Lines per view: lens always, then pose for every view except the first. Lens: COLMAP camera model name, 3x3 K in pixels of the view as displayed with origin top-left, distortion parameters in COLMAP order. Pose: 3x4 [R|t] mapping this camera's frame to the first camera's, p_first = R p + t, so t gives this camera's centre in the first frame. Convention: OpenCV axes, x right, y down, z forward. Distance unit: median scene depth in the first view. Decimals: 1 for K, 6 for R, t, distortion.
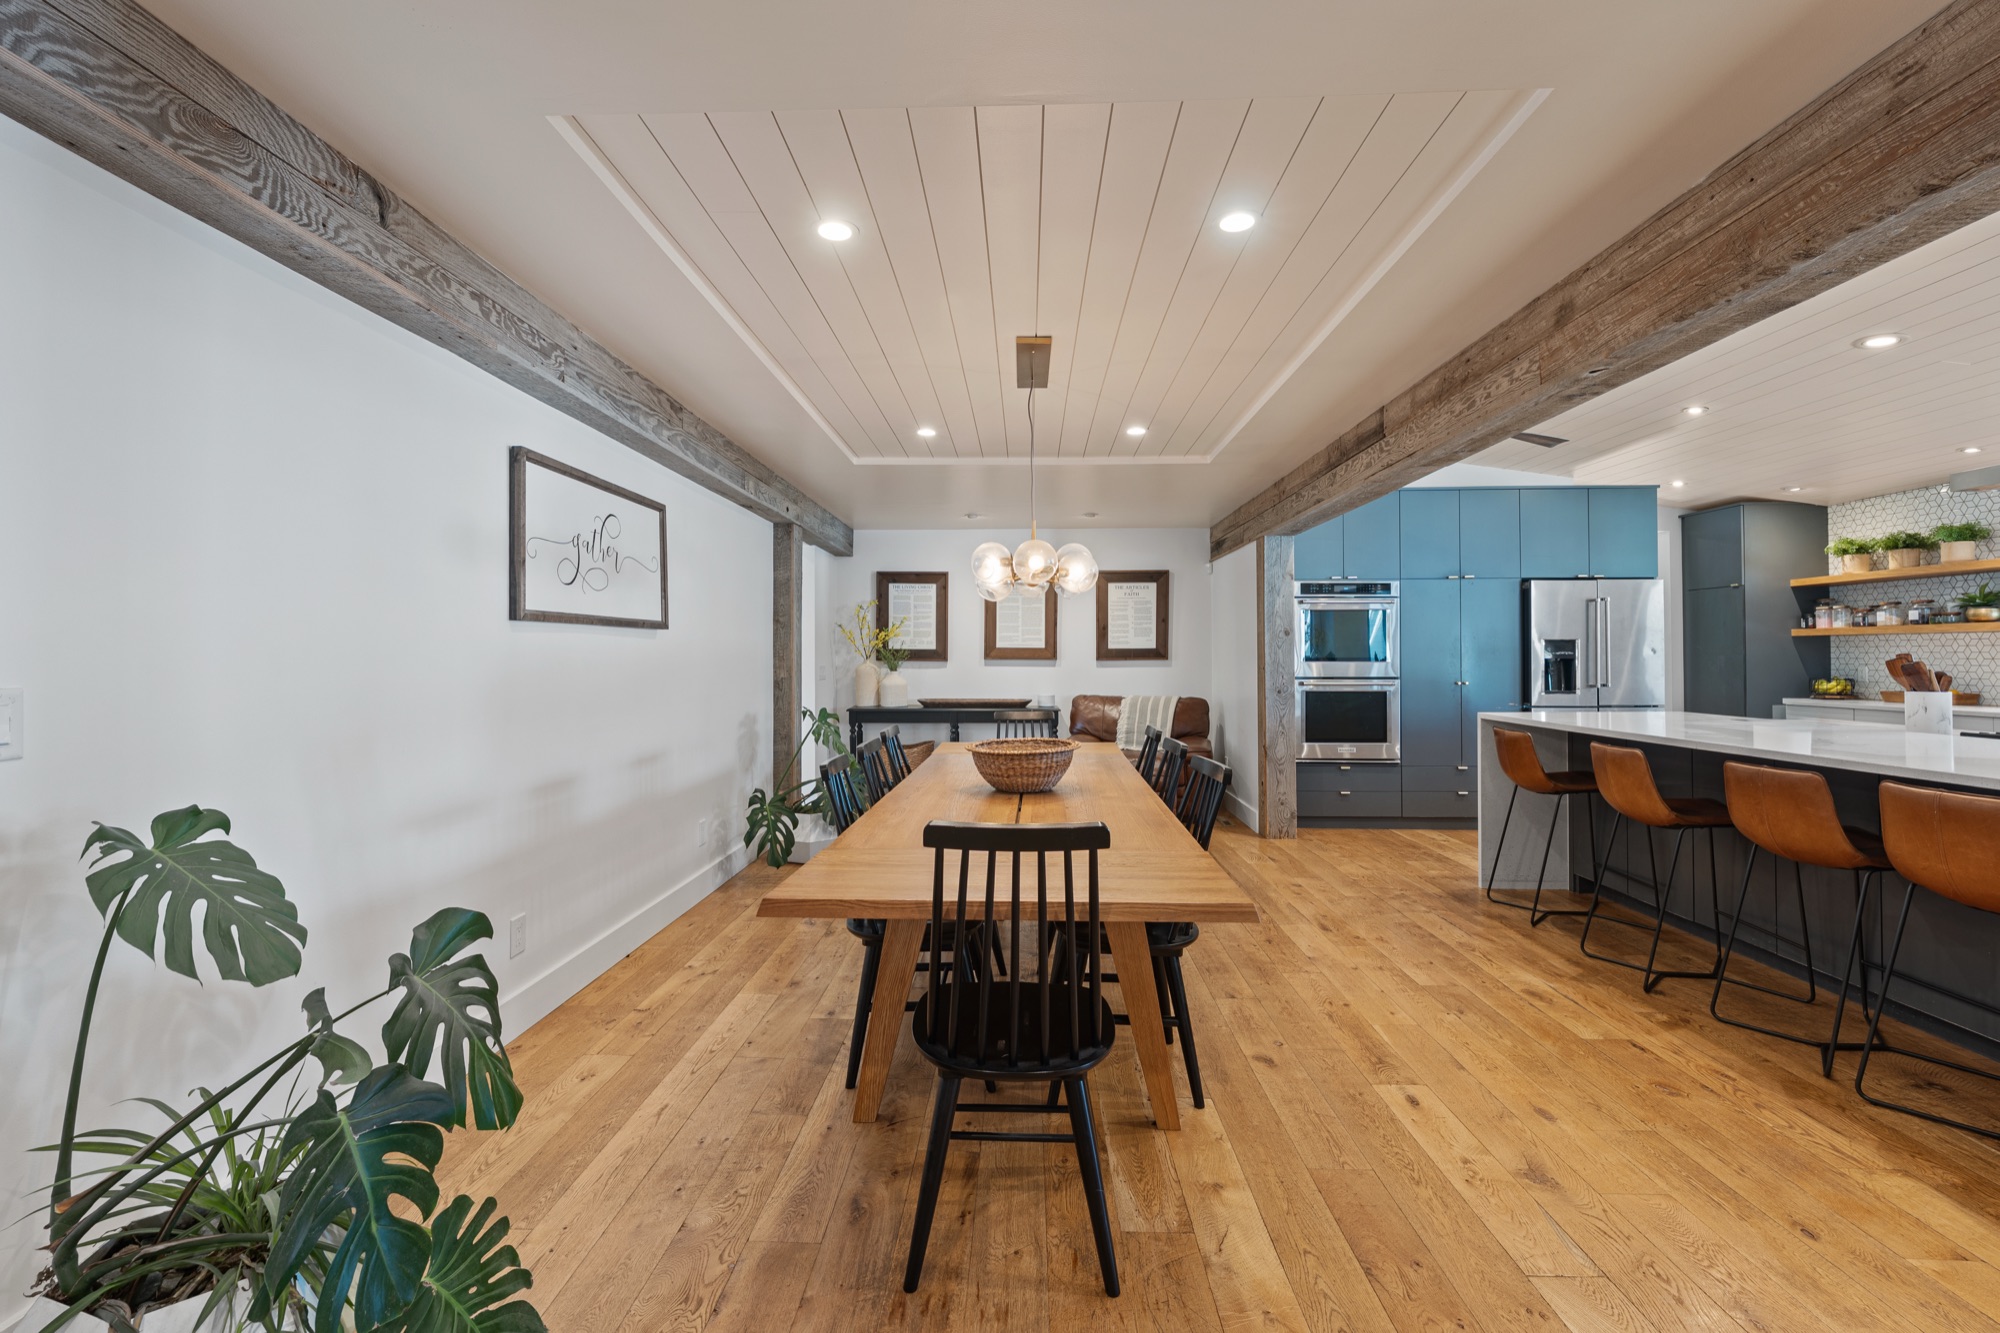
lens RADIAL K [[884.2, 0, 1001.0], [0, 884.2, 649.5], [0, 0, 1]] dist [0.000373, -0.000037]
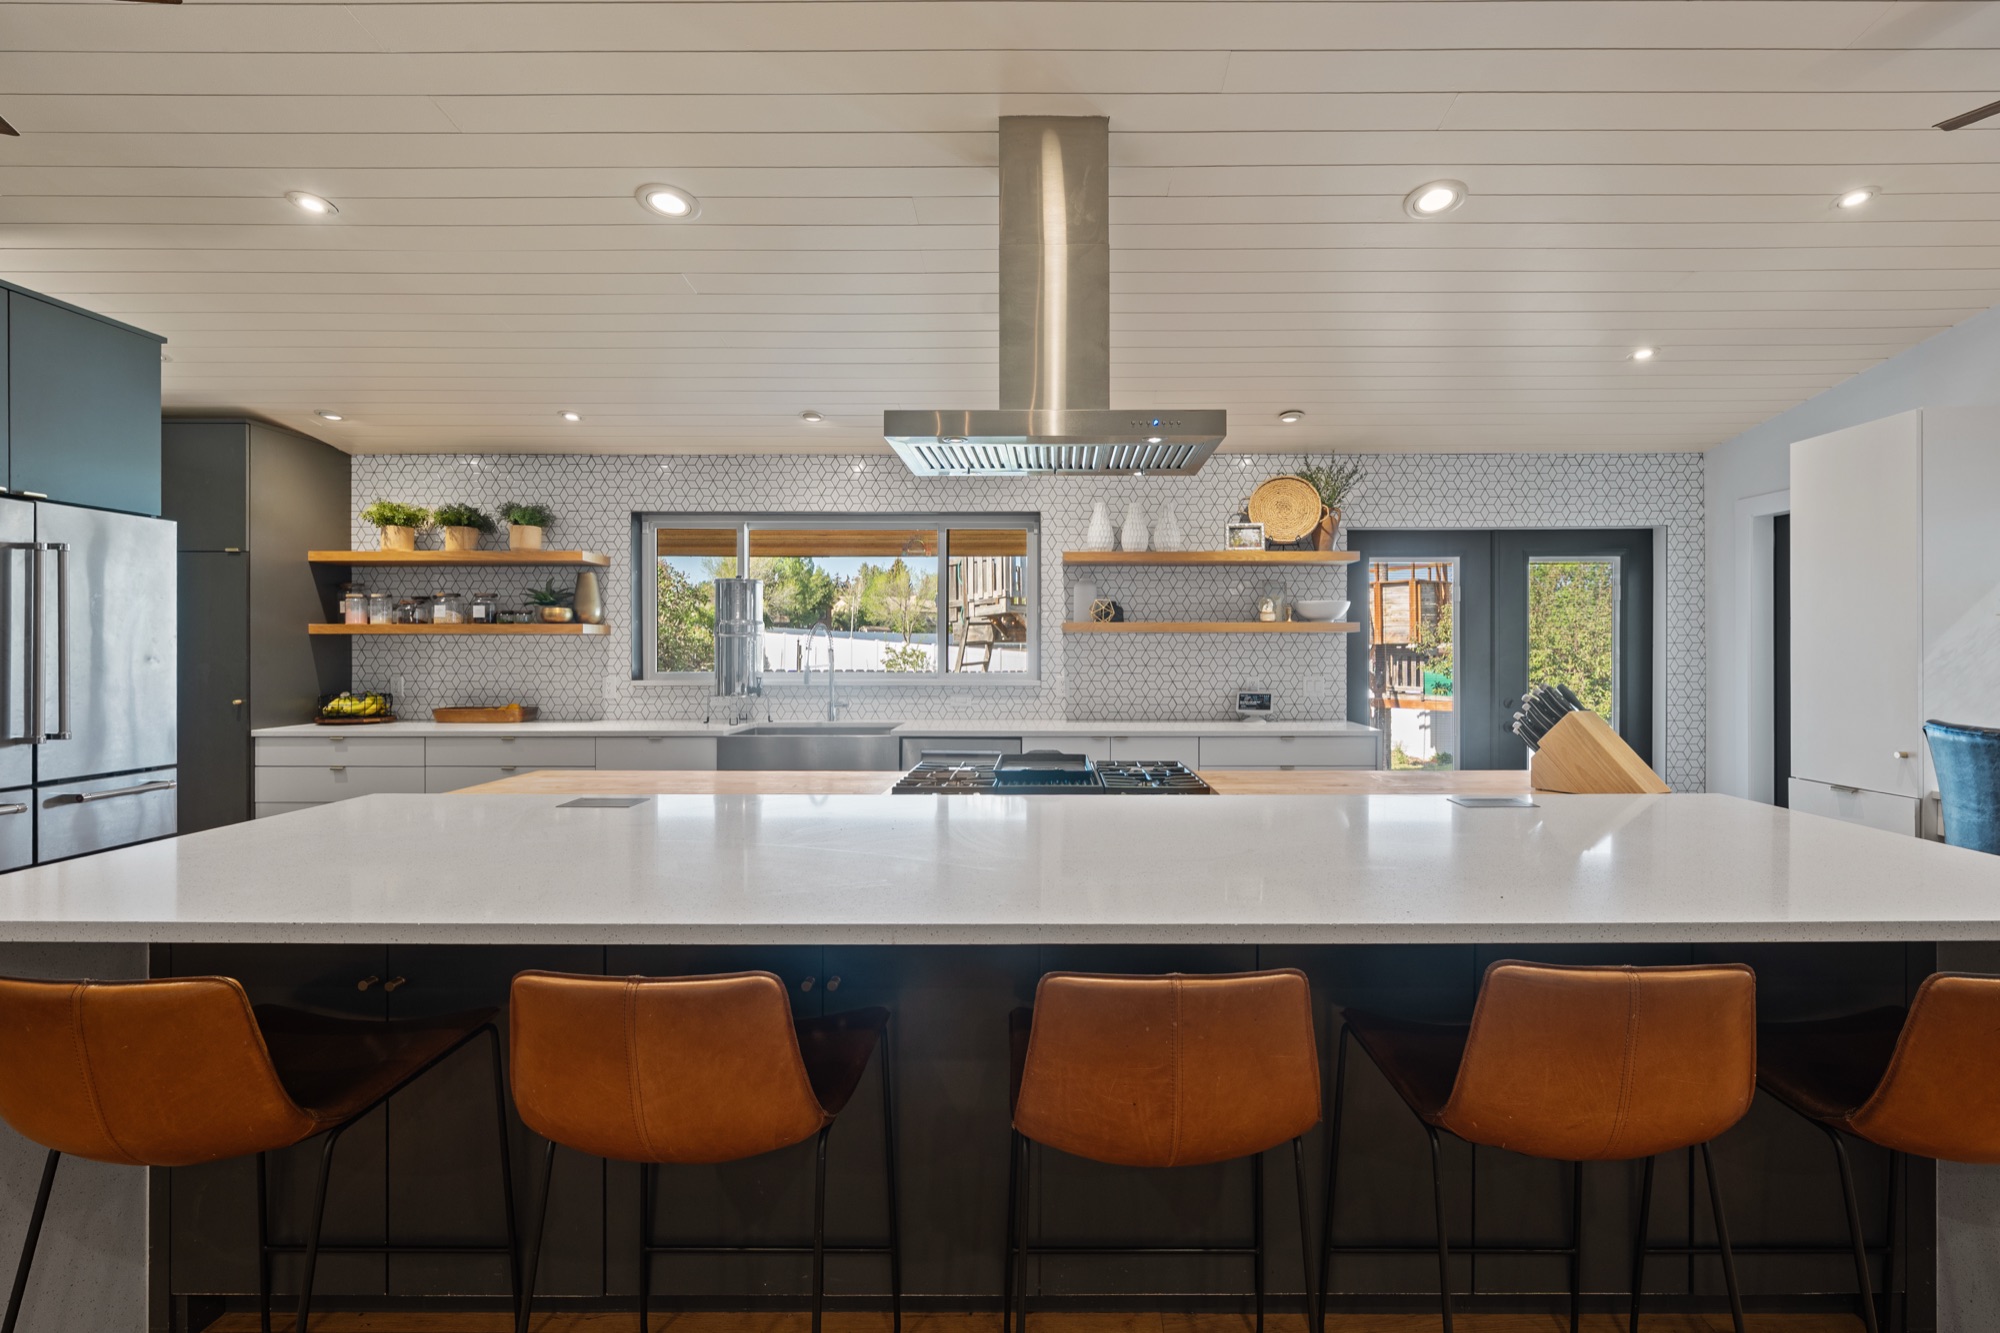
lens RADIAL K [[884.2, 0, 1001.0], [0, 884.2, 649.5], [0, 0, 1]] dist [0.000373, -0.000037]
pose [[-0.024672, 0.000727, 0.999695, 0.219270], [-0.008454, 0.999964, -0.000936, -0.007781], [-0.999660, -0.008475, -0.024665, 0.527298]]
